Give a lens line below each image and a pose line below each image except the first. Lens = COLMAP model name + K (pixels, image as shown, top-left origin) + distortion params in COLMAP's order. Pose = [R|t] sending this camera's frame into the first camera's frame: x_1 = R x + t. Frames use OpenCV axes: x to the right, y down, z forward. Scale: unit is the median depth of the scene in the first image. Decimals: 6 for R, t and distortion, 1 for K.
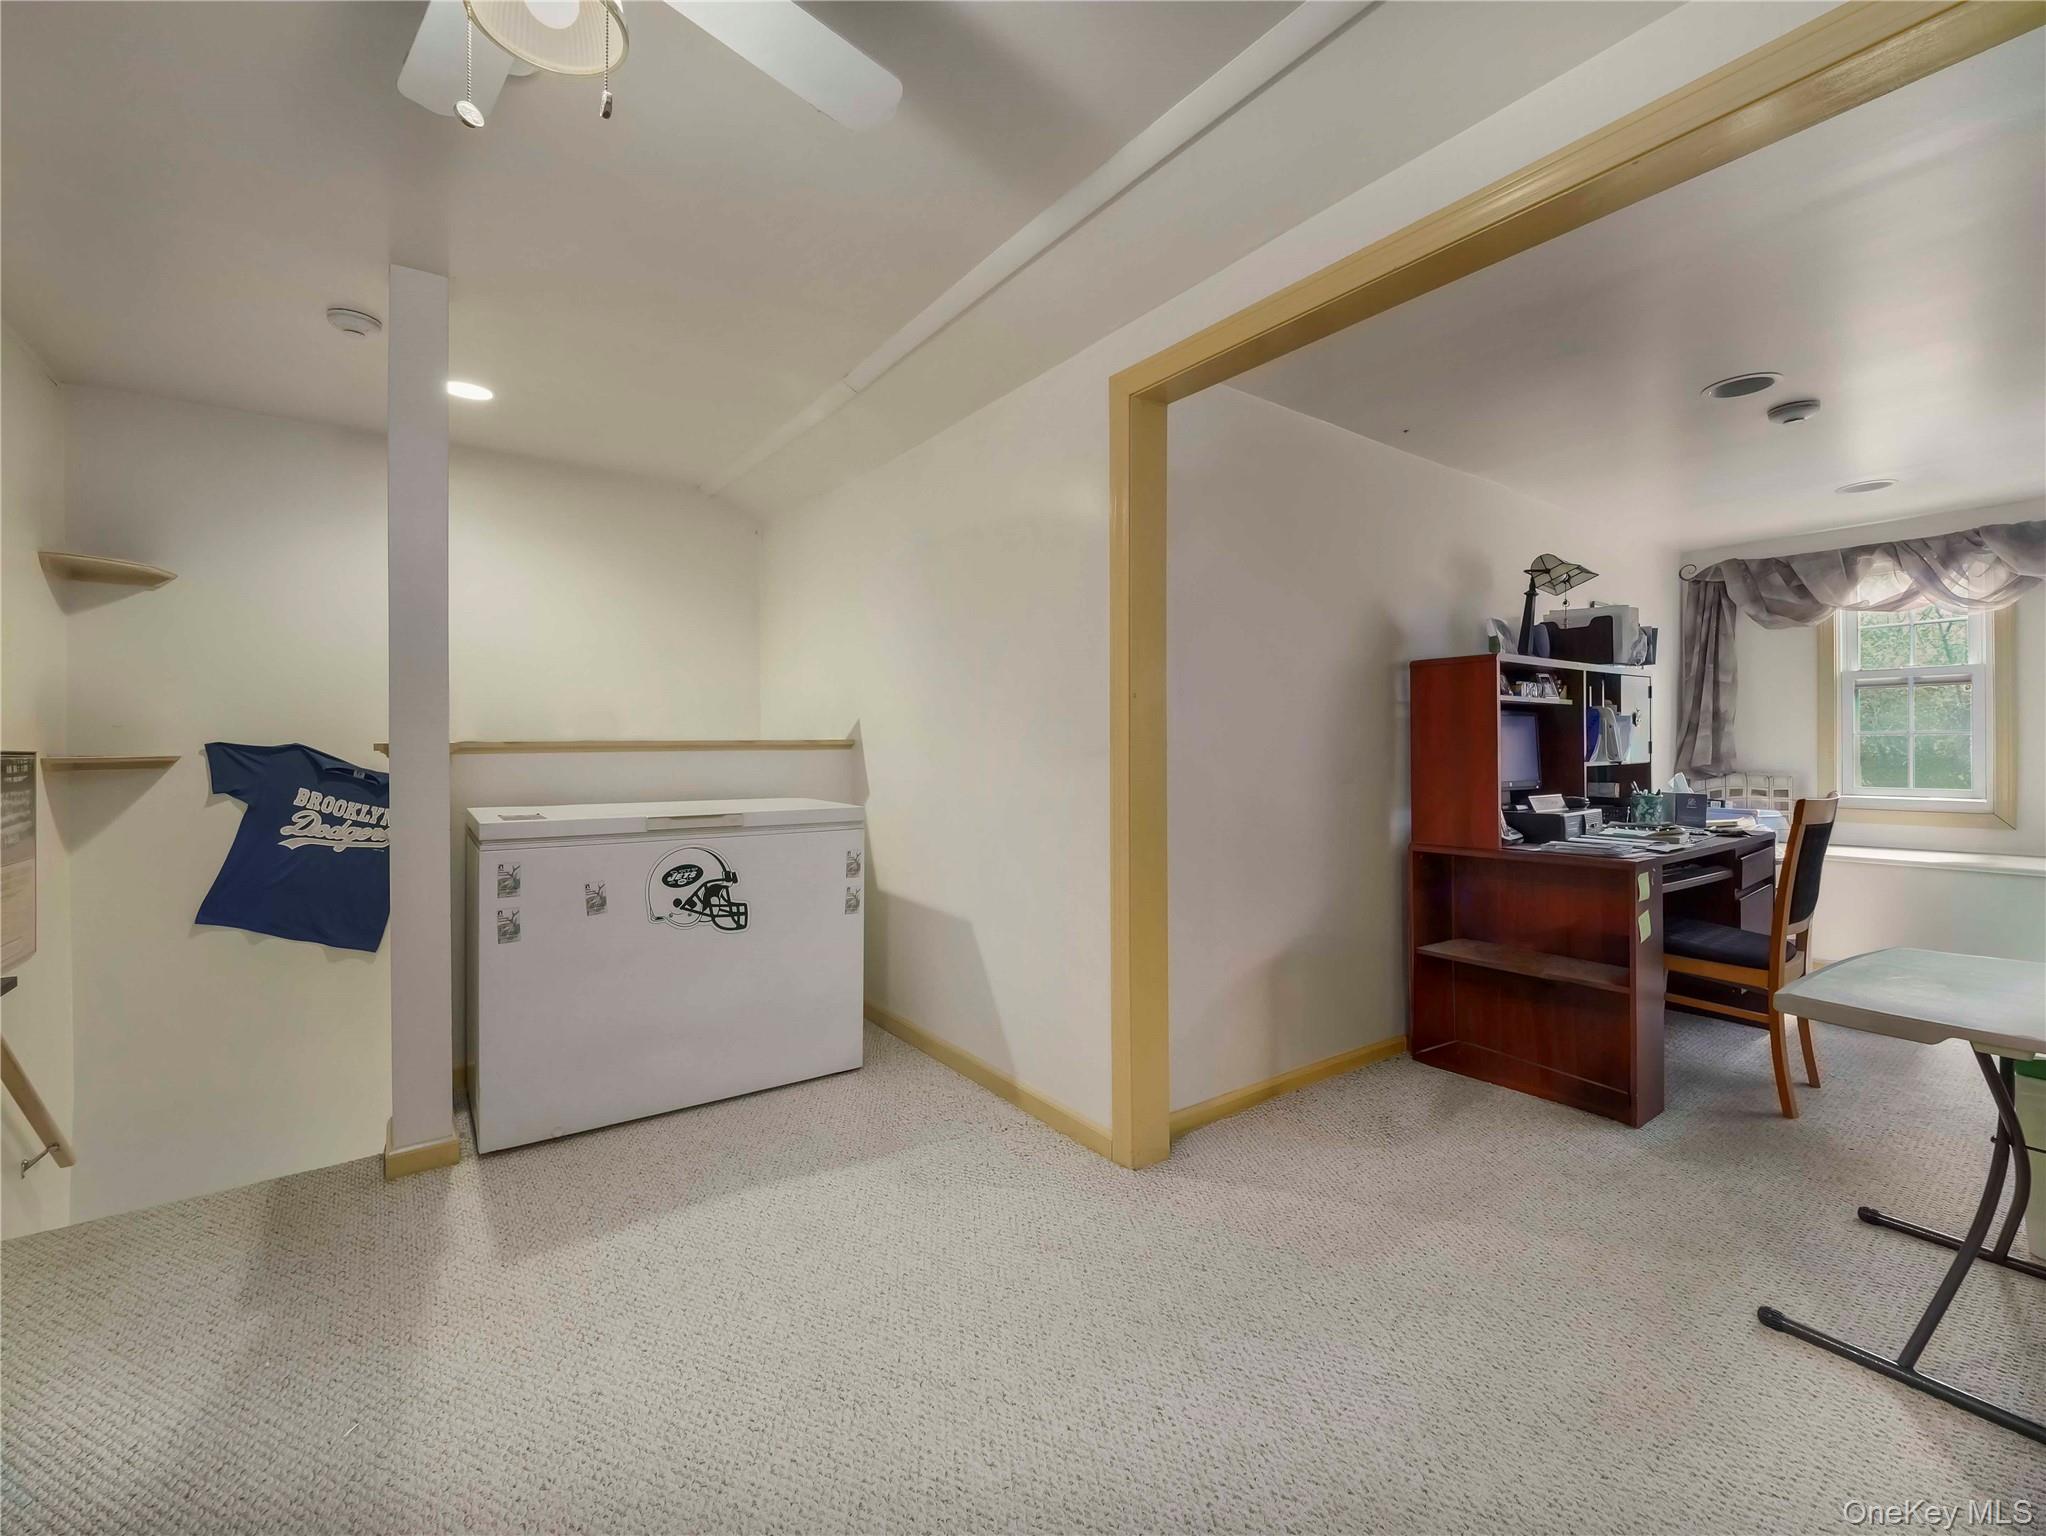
lens RADIAL K [[869.6, 0, 1035.2], [0, 869.6, 752.2], [0, 0, 1]] dist [-0.003720, 0.000569]
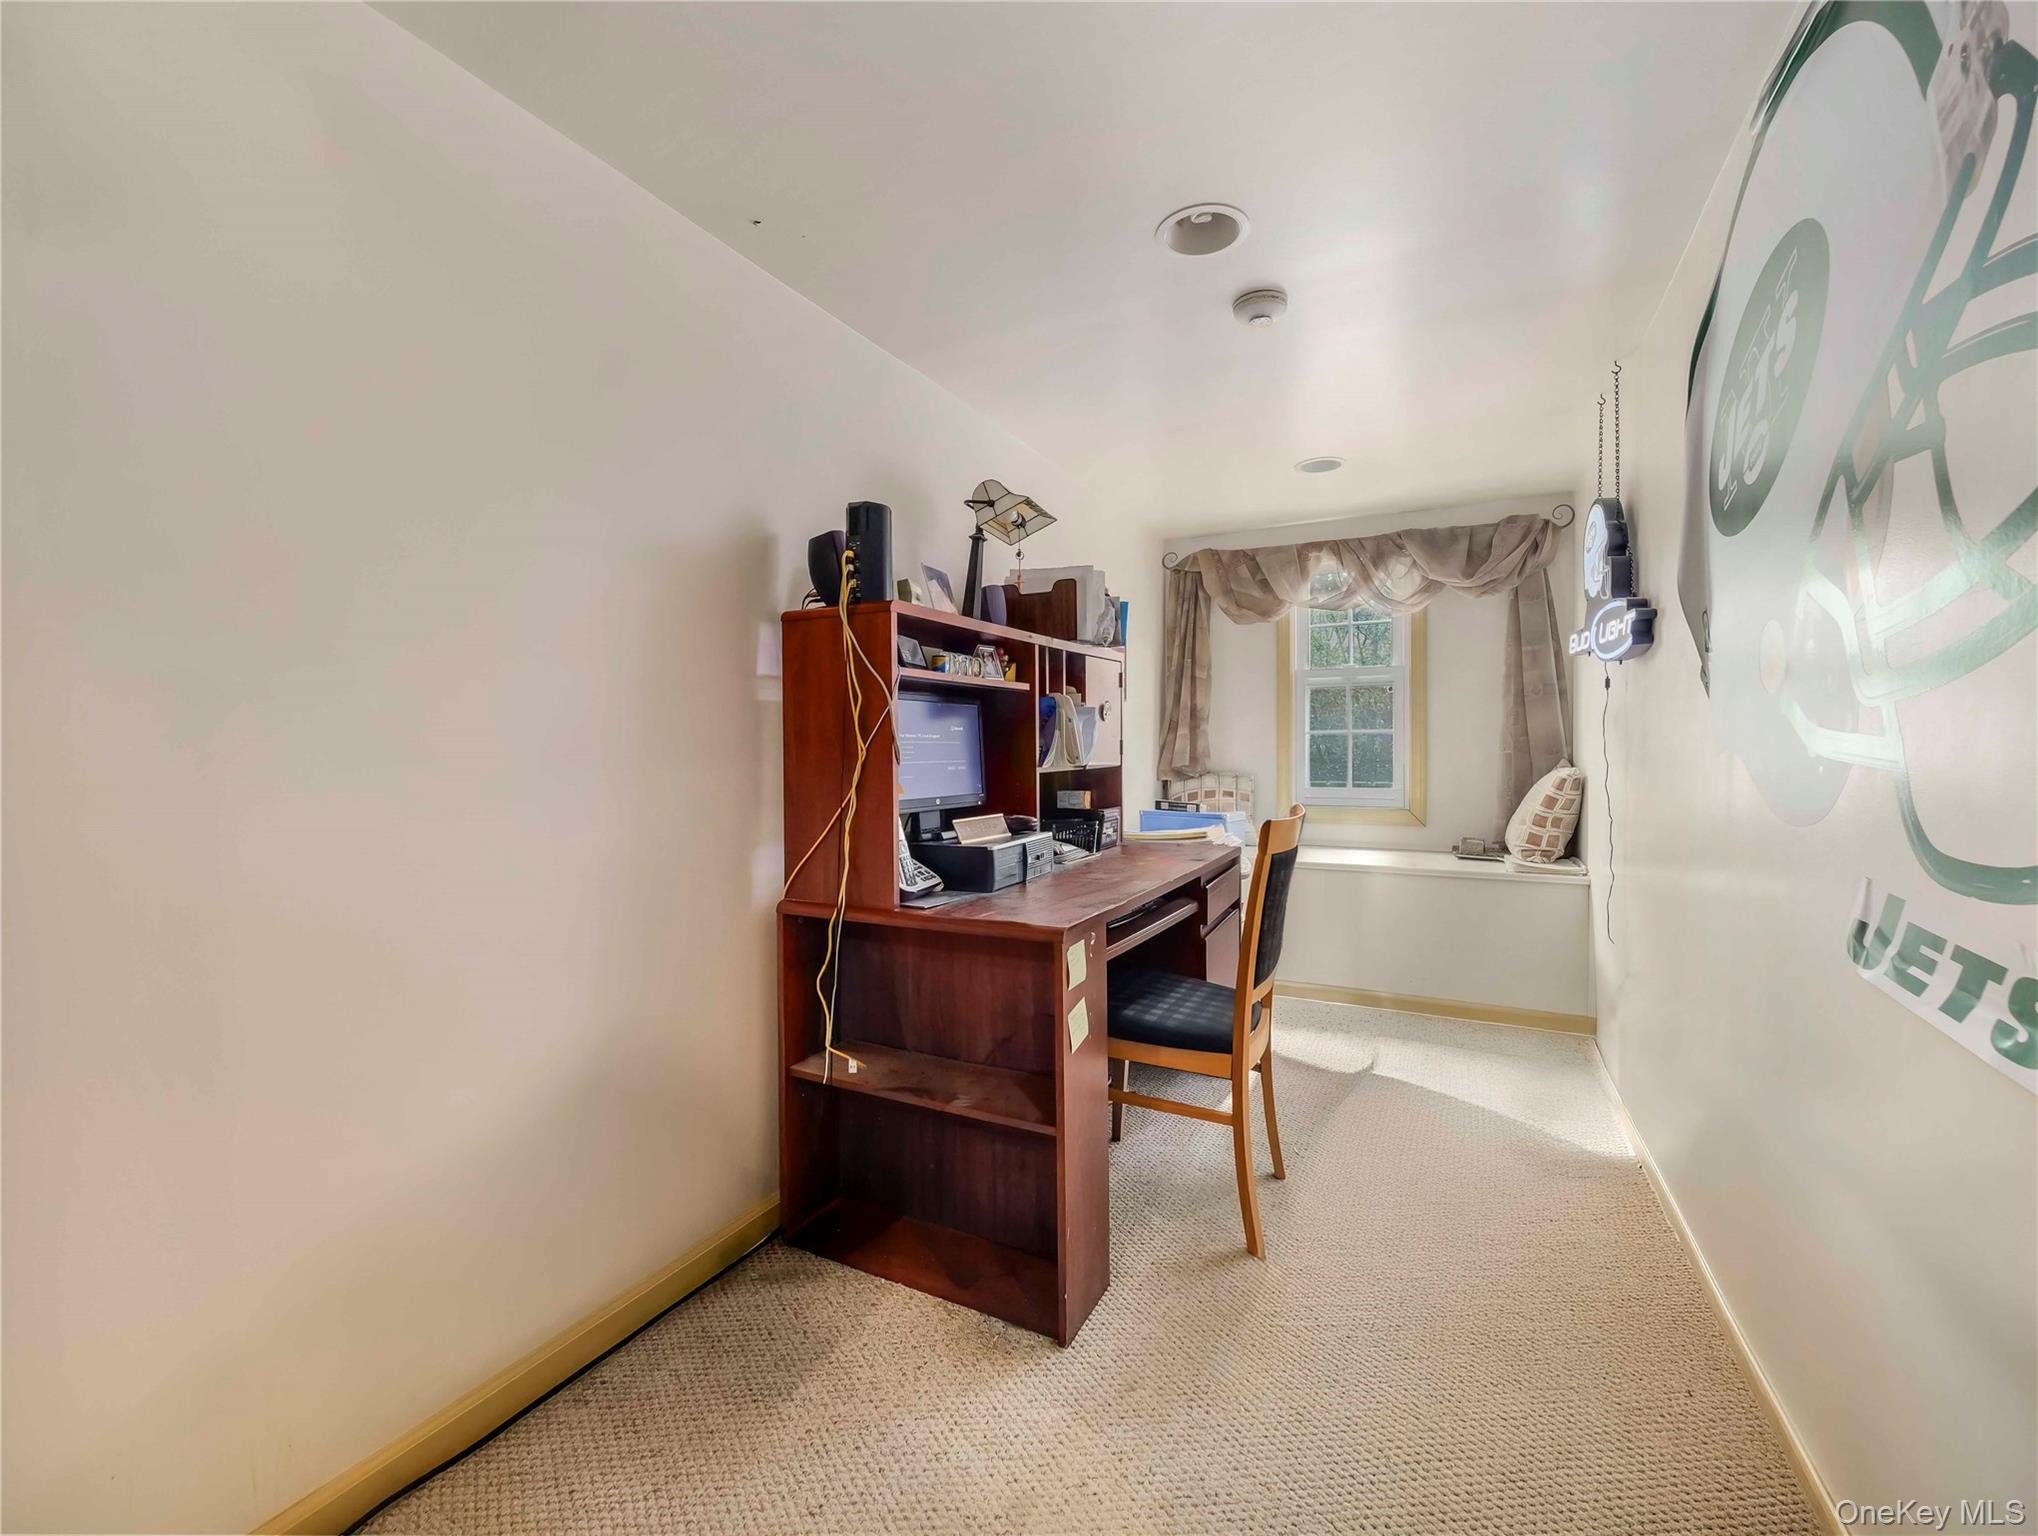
lens RADIAL K [[866.2, 0, 1013.8], [0, 866.2, 761.2], [0, 0, 1]] dist [-0.003720, 0.000569]
pose [[0.902678, -0.008233, 0.430238, 0.281253], [0.002866, 0.999910, 0.013120, -0.003569], [-0.430307, -0.010610, 0.902620, 0.323336]]
